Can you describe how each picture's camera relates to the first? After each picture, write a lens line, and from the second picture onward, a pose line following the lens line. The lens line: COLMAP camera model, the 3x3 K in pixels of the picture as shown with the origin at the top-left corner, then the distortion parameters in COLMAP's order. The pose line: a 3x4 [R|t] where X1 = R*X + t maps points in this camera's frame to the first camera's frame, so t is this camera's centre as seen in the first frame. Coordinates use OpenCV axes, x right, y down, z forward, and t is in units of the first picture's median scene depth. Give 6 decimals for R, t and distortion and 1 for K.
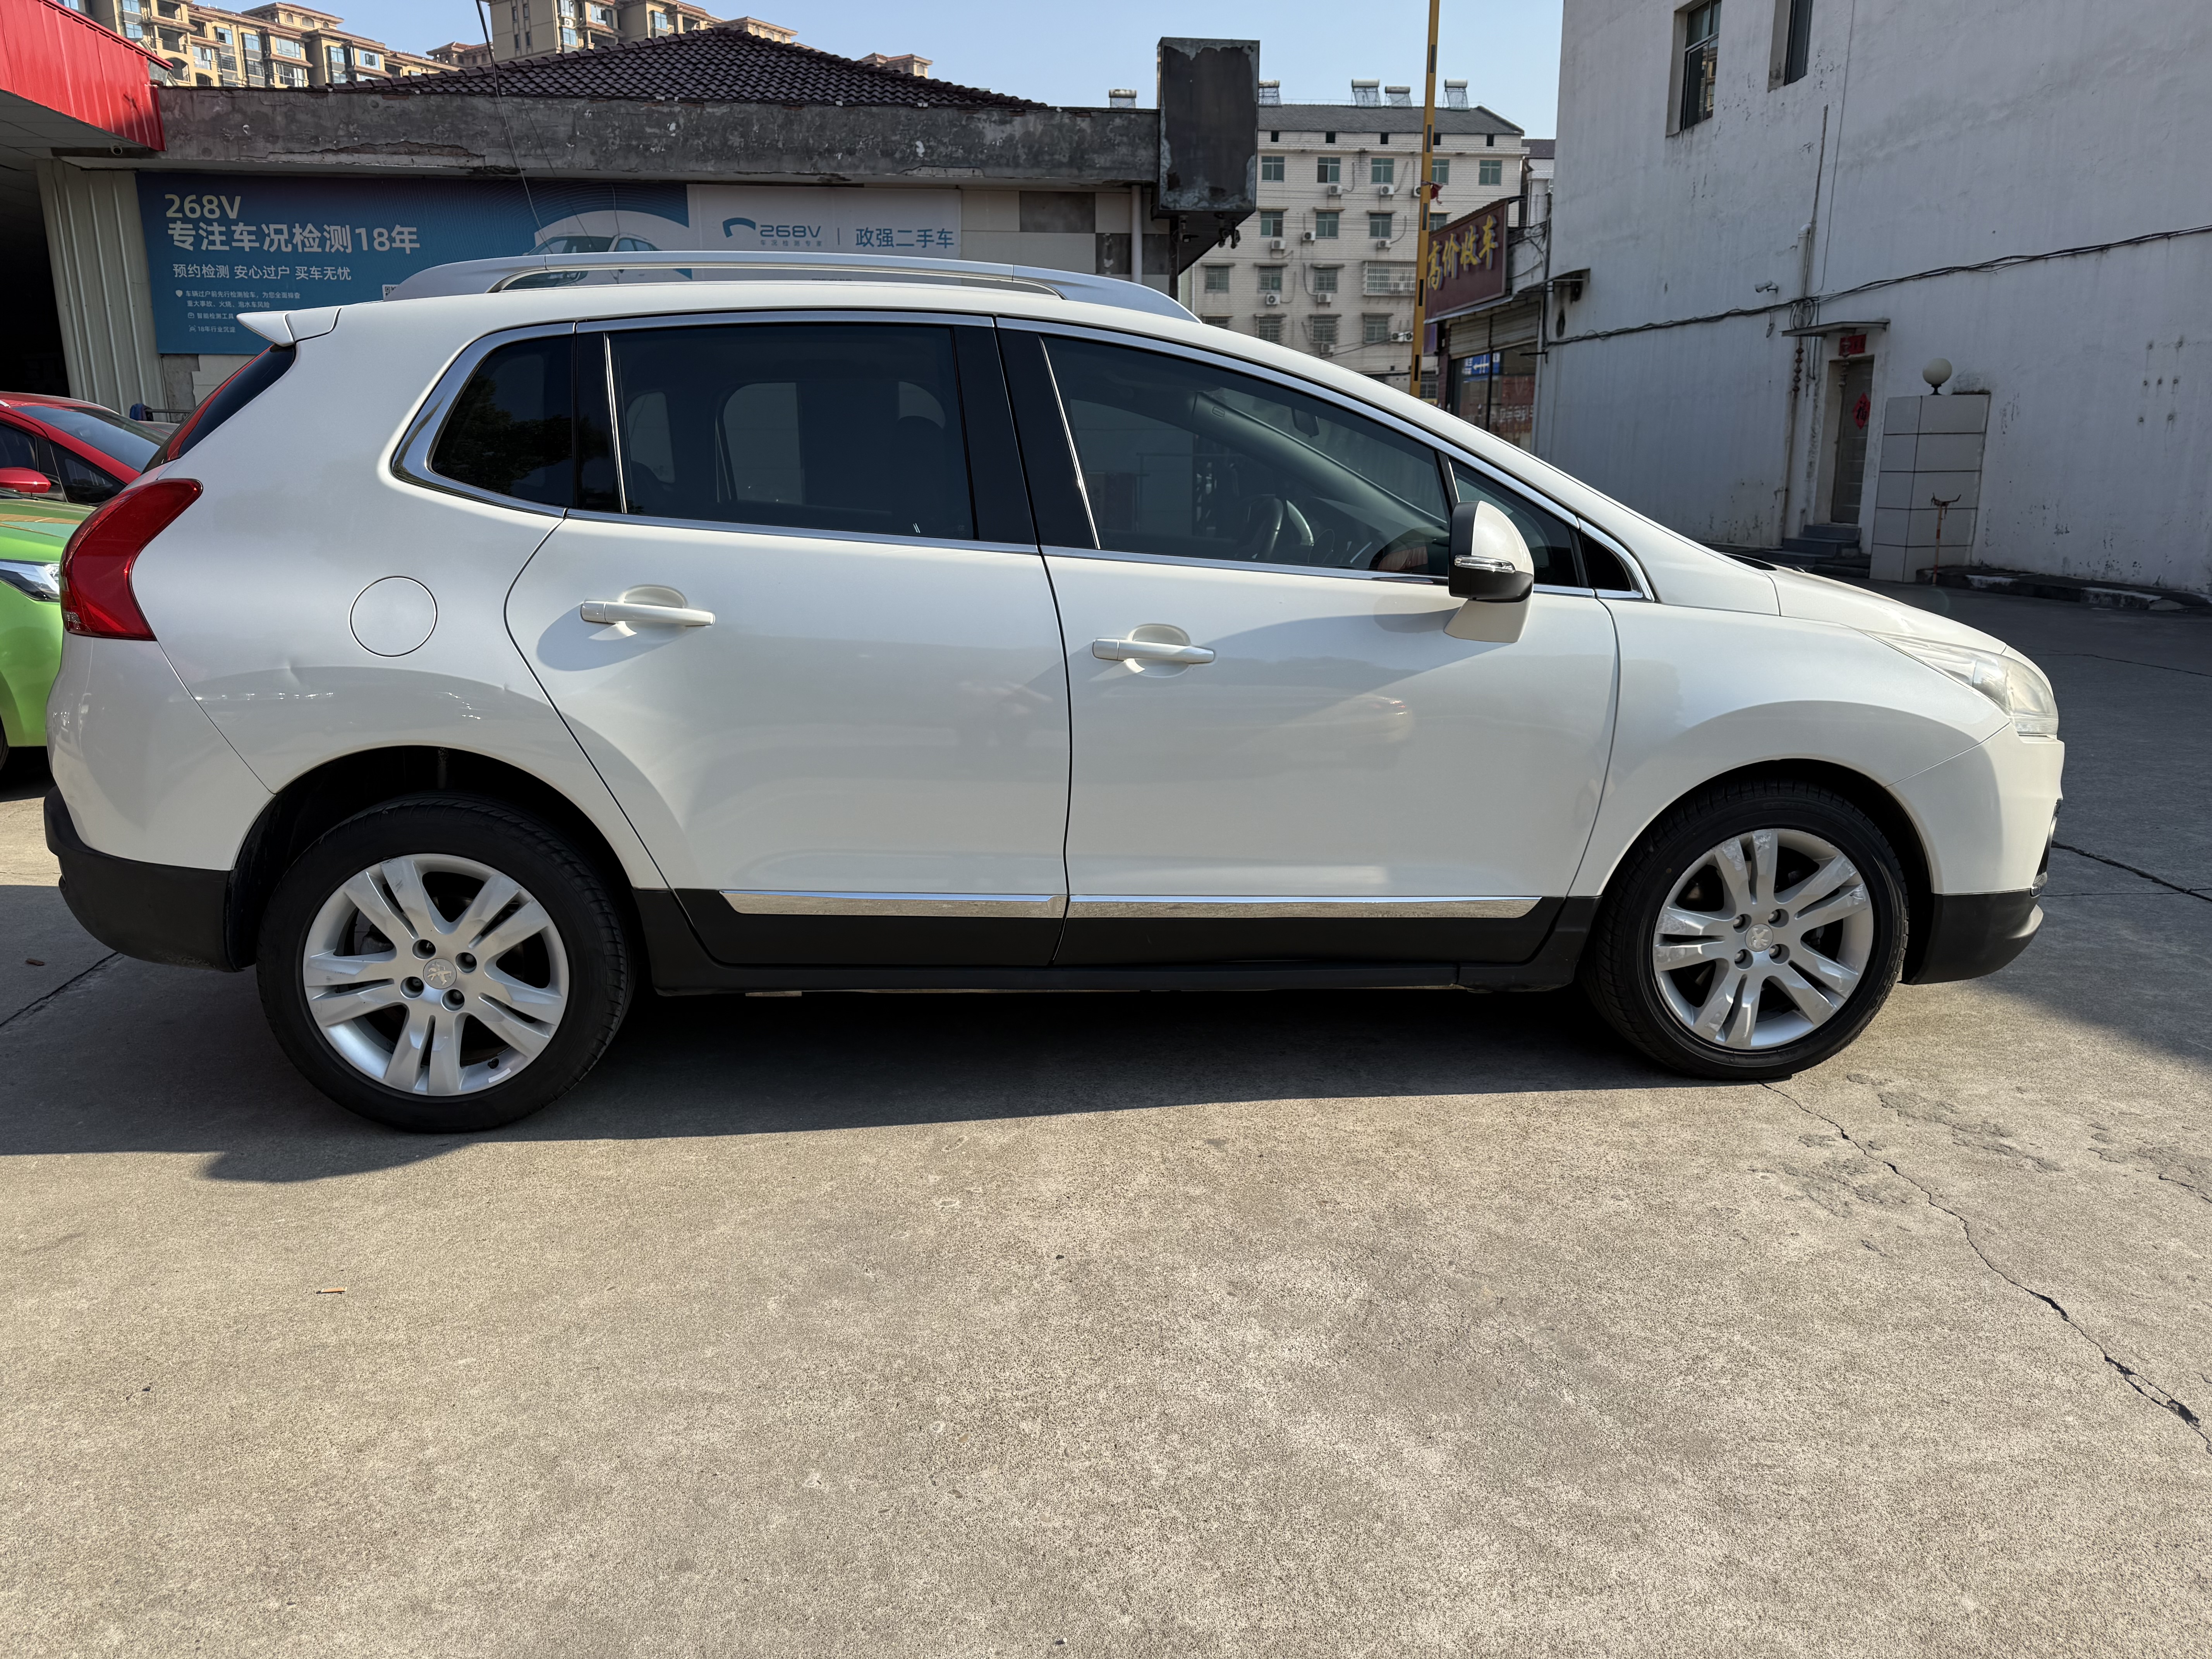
lens RADIAL K [[1555.3, 0, 1113.4], [0, 1555.3, 835.1], [0, 0, 1]] dist [0.001158, -0.016426]
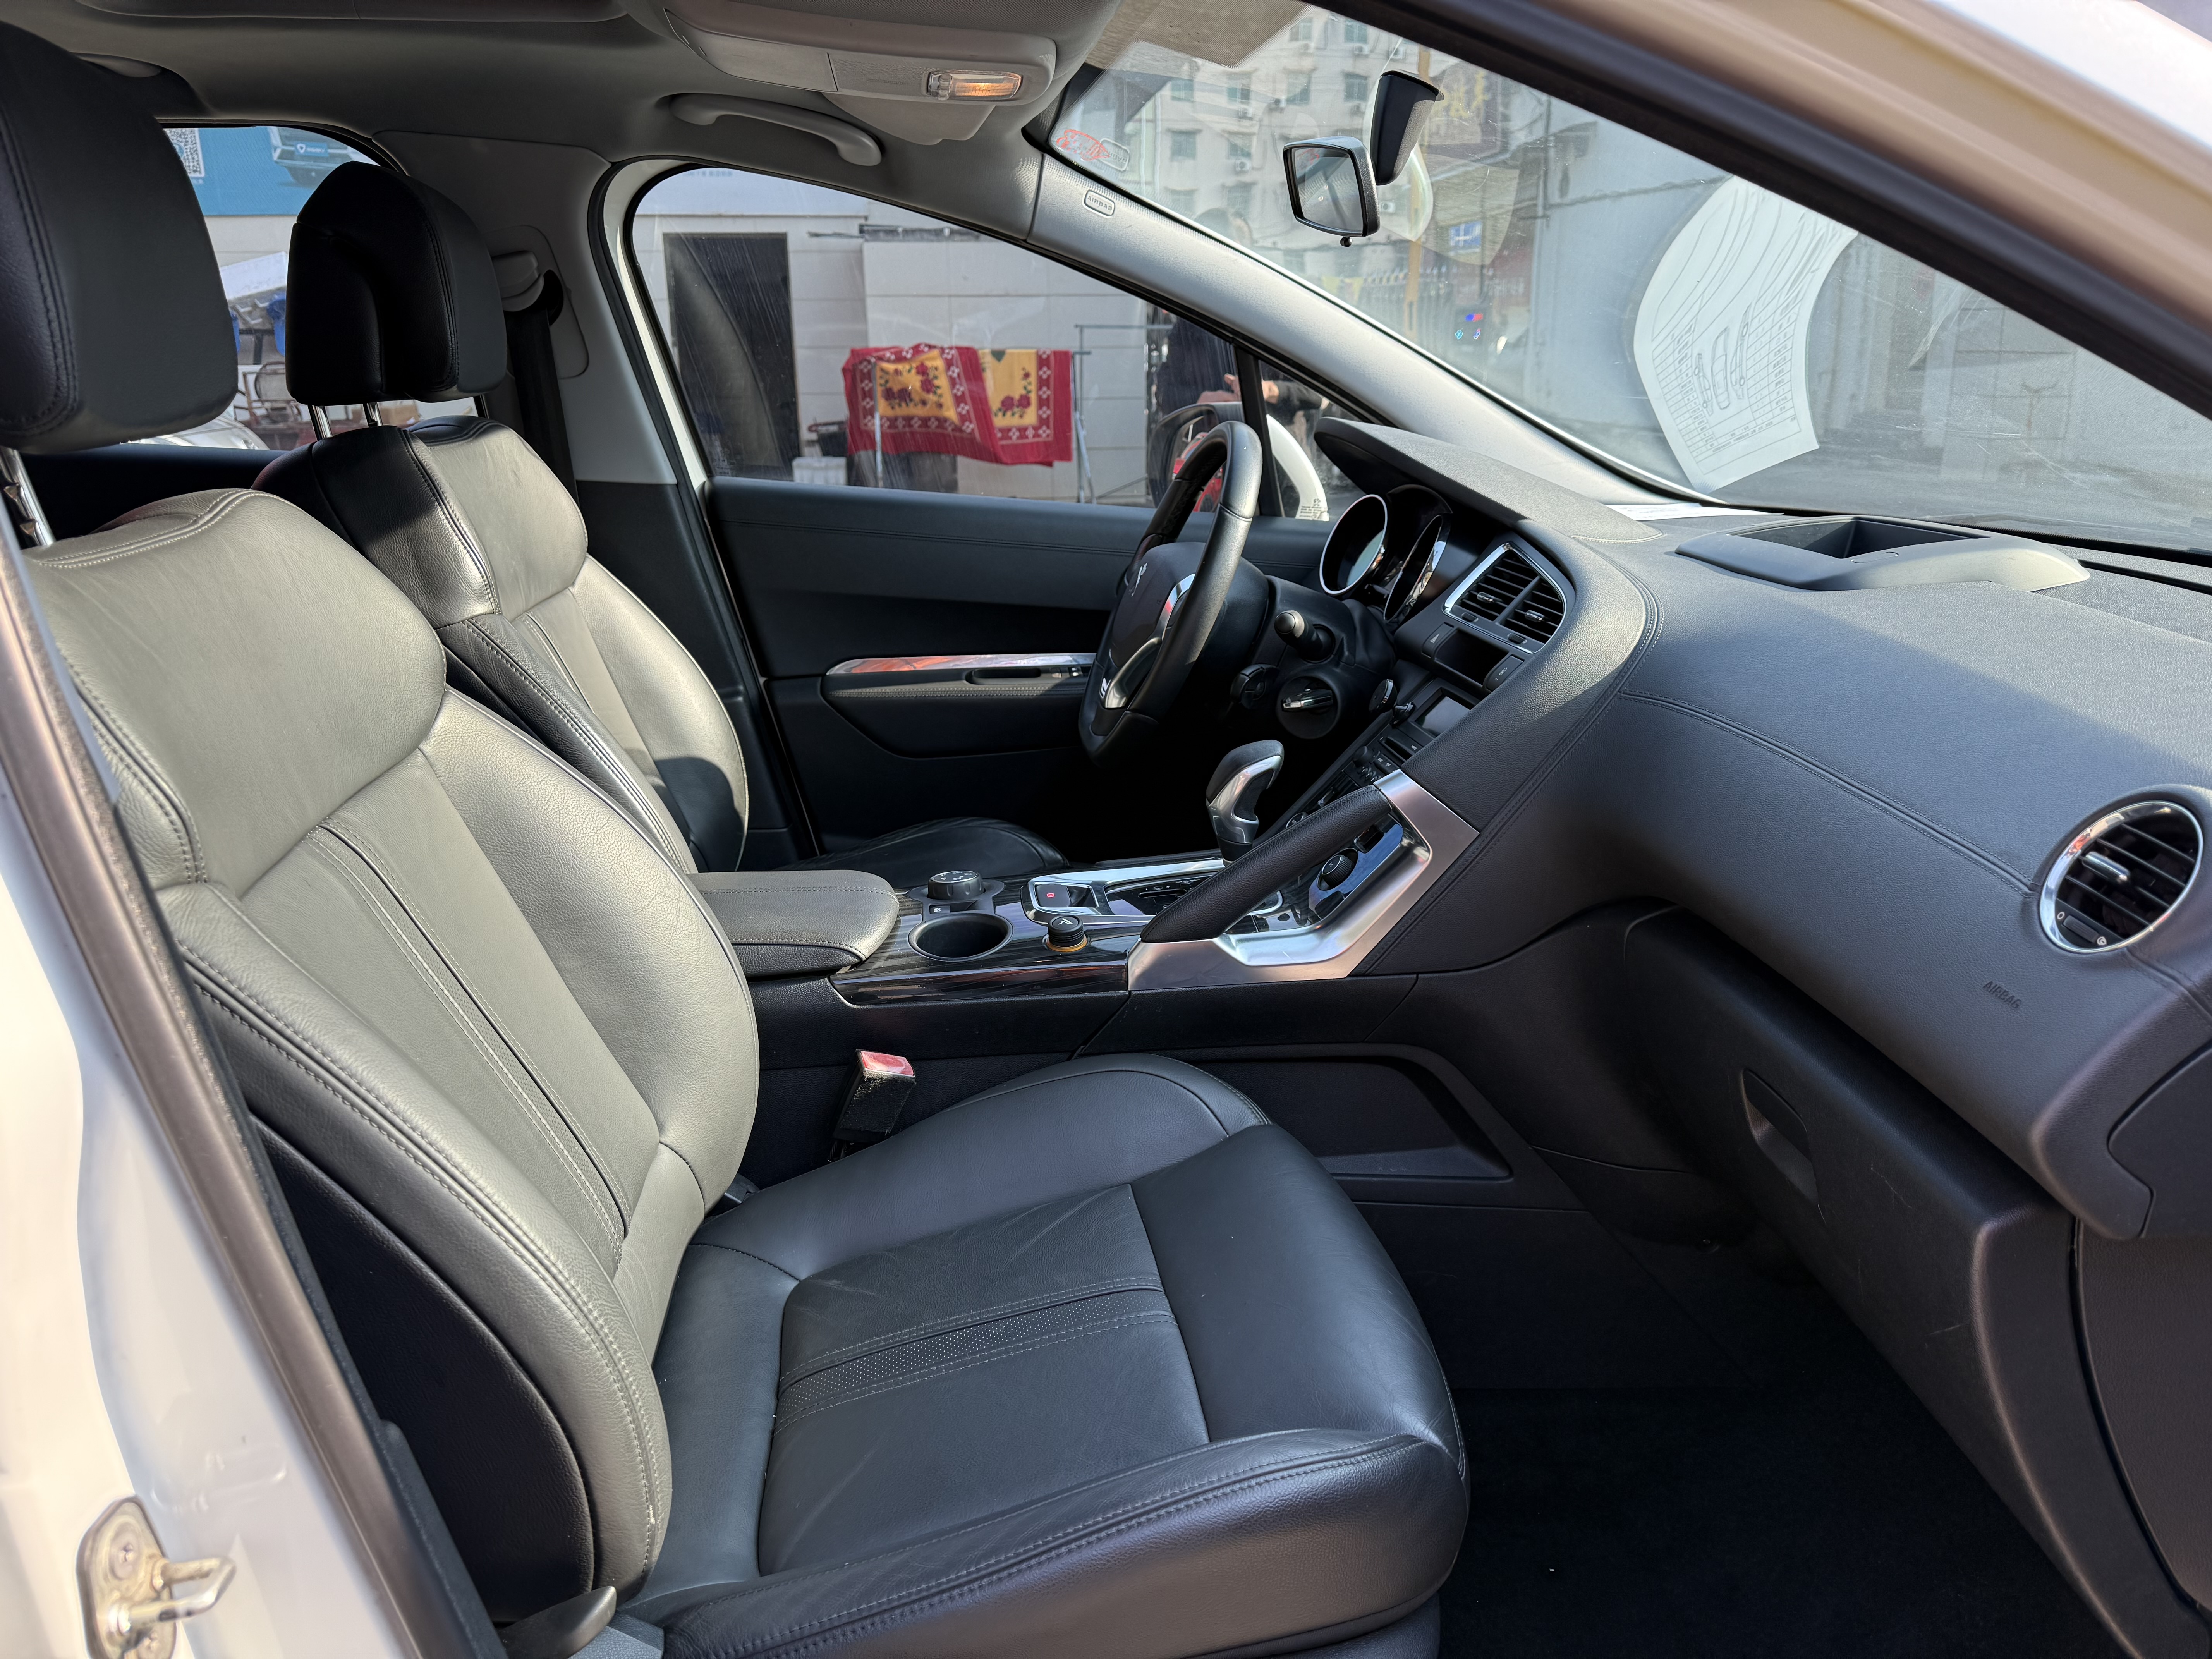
lens RADIAL K [[1593.2, 0, 1106.0], [0, 1593.2, 829.5], [0, 0, 1]] dist [-0.001247, -0.045492]
pose [[0.999842, -0.007759, 0.016013, 0.013030], [0.006740, 0.998006, 0.062762, -0.036742], [-0.016468, -0.062644, 0.997900, 0.152391]]
